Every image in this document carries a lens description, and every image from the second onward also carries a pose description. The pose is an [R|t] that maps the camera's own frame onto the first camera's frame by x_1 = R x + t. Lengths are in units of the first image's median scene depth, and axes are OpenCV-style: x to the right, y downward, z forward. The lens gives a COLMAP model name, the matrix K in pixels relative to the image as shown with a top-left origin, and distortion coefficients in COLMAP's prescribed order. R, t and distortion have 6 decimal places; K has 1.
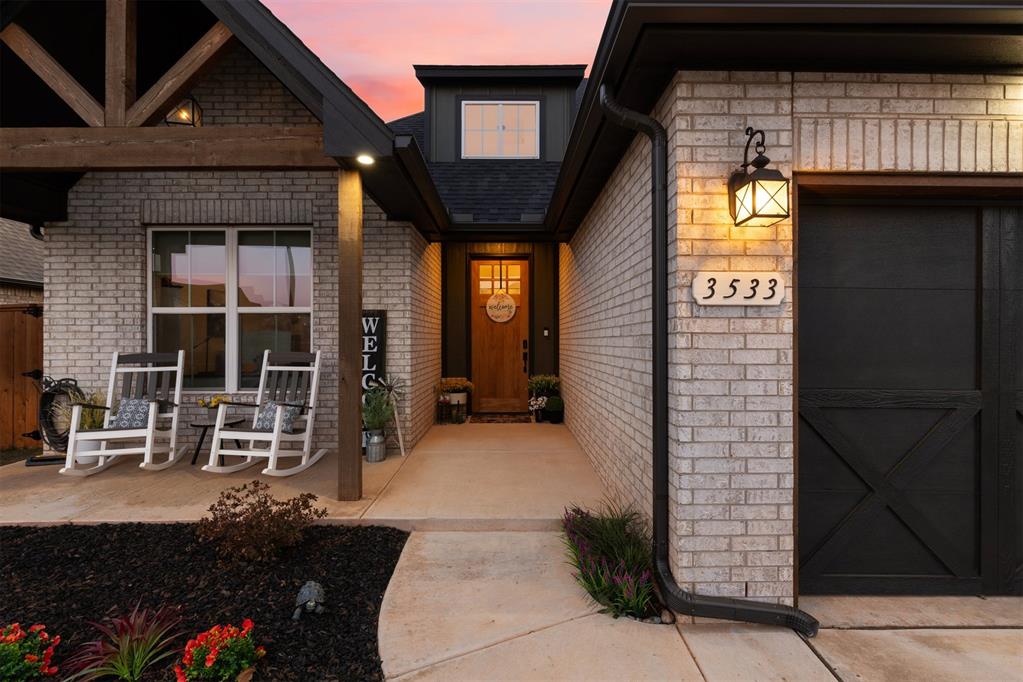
lens RADIAL K [[460.9, 0, 512.0], [0, 460.9, 339.2], [0, 0, 1]] dist [-0.015794, 0.000226]
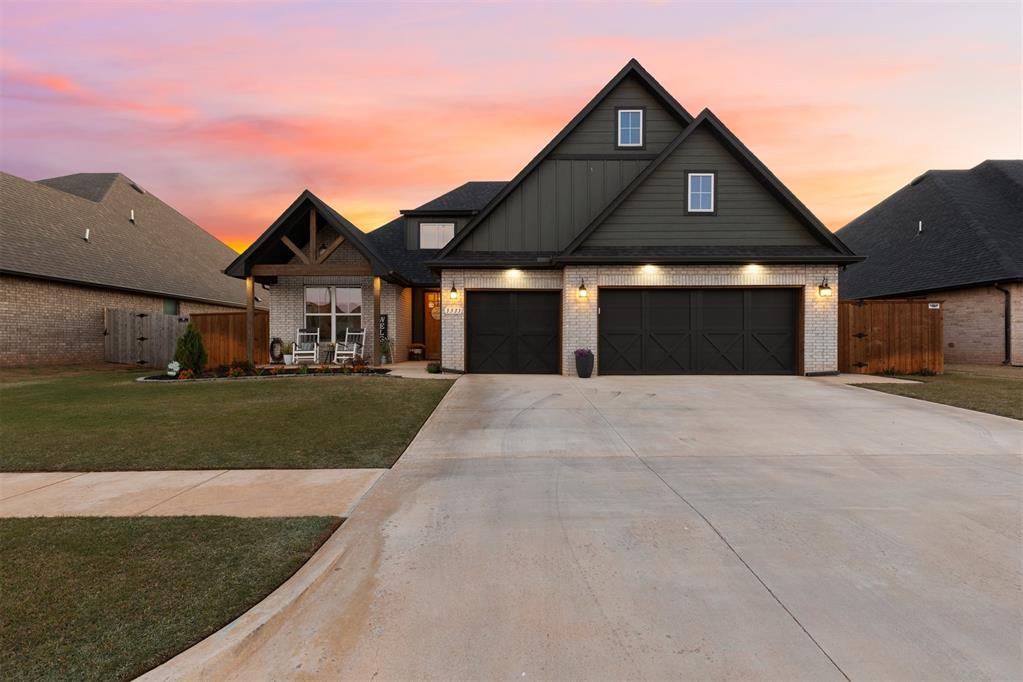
lens RADIAL K [[460.9, 0, 511.4], [0, 460.9, 345.2], [0, 0, 1]] dist [-0.015794, 0.000226]
pose [[0.999975, 0.002124, -0.006696, 0.534866], [-0.002092, 0.999986, 0.004873, 0.116815], [0.006706, -0.004858, 0.999966, -1.922769]]
